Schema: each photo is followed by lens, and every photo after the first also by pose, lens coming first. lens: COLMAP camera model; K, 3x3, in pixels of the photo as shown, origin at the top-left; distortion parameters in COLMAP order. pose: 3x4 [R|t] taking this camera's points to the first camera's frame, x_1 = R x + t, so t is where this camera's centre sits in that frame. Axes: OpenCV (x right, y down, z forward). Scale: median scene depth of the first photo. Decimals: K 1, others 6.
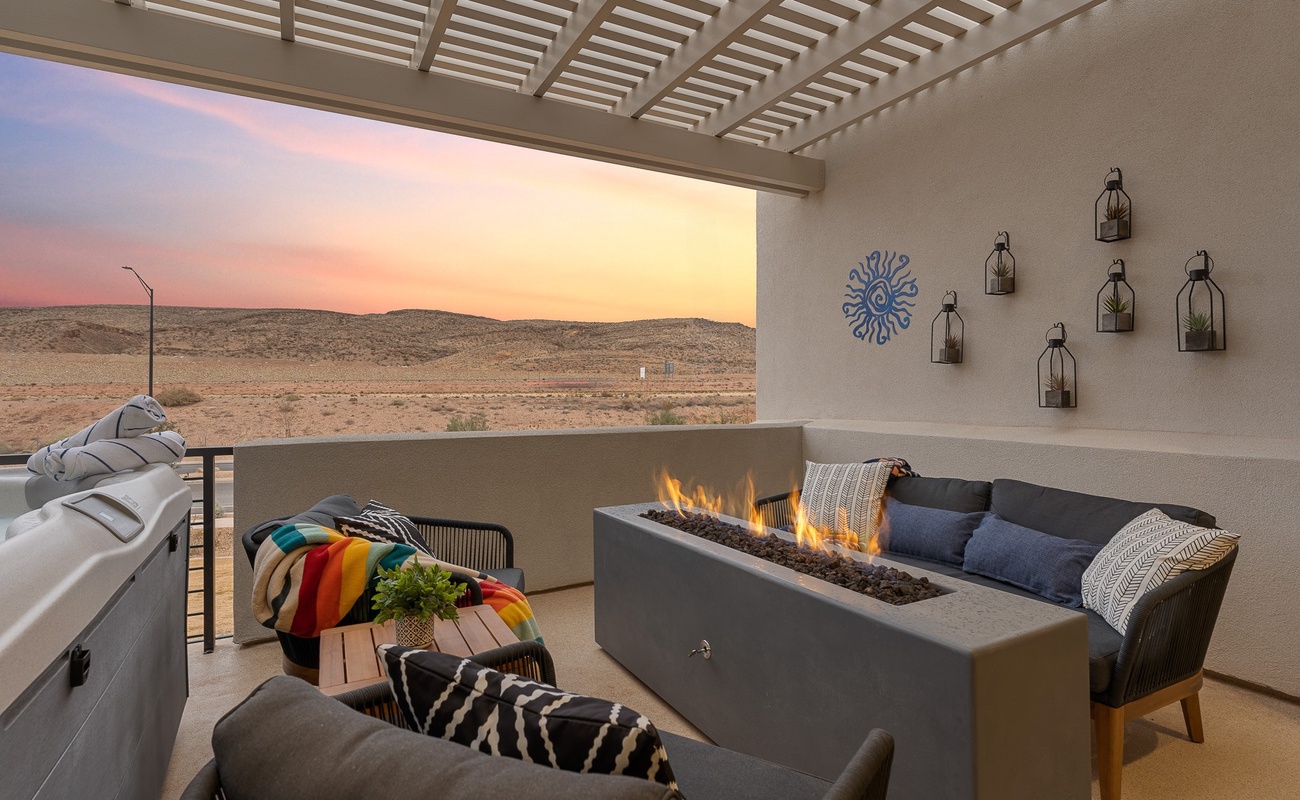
lens RADIAL K [[645.0, 0, 645.1], [0, 645.0, 382.1], [0, 0, 1]] dist [-0.000780, -0.000182]
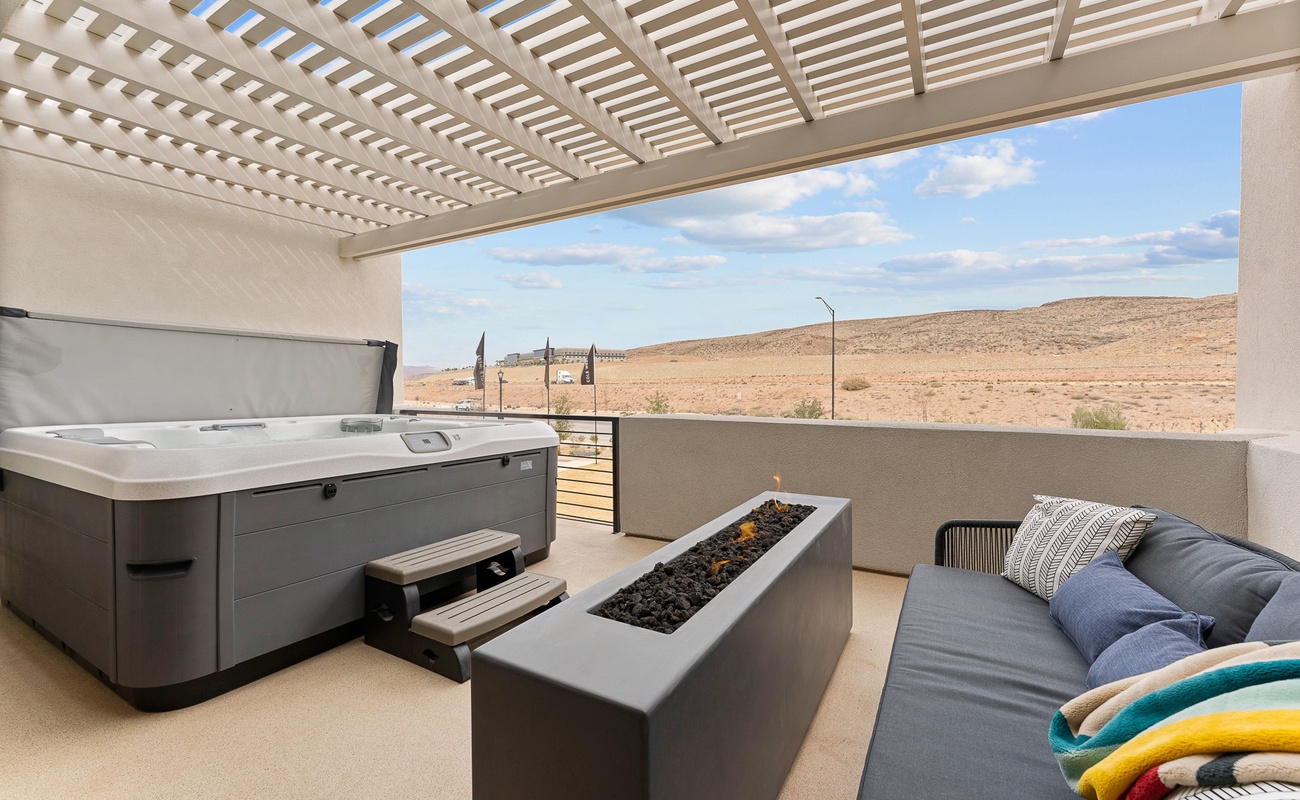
lens RADIAL K [[522.1, 0, 643.7], [0, 522.1, 396.7], [0, 0, 1]] dist [0.000668, 0.000087]
pose [[0.518787, 0.026101, -0.854505, 0.395520], [0.014500, 0.999121, 0.039322, -0.006611], [0.854780, -0.032790, 0.517953, 0.231018]]
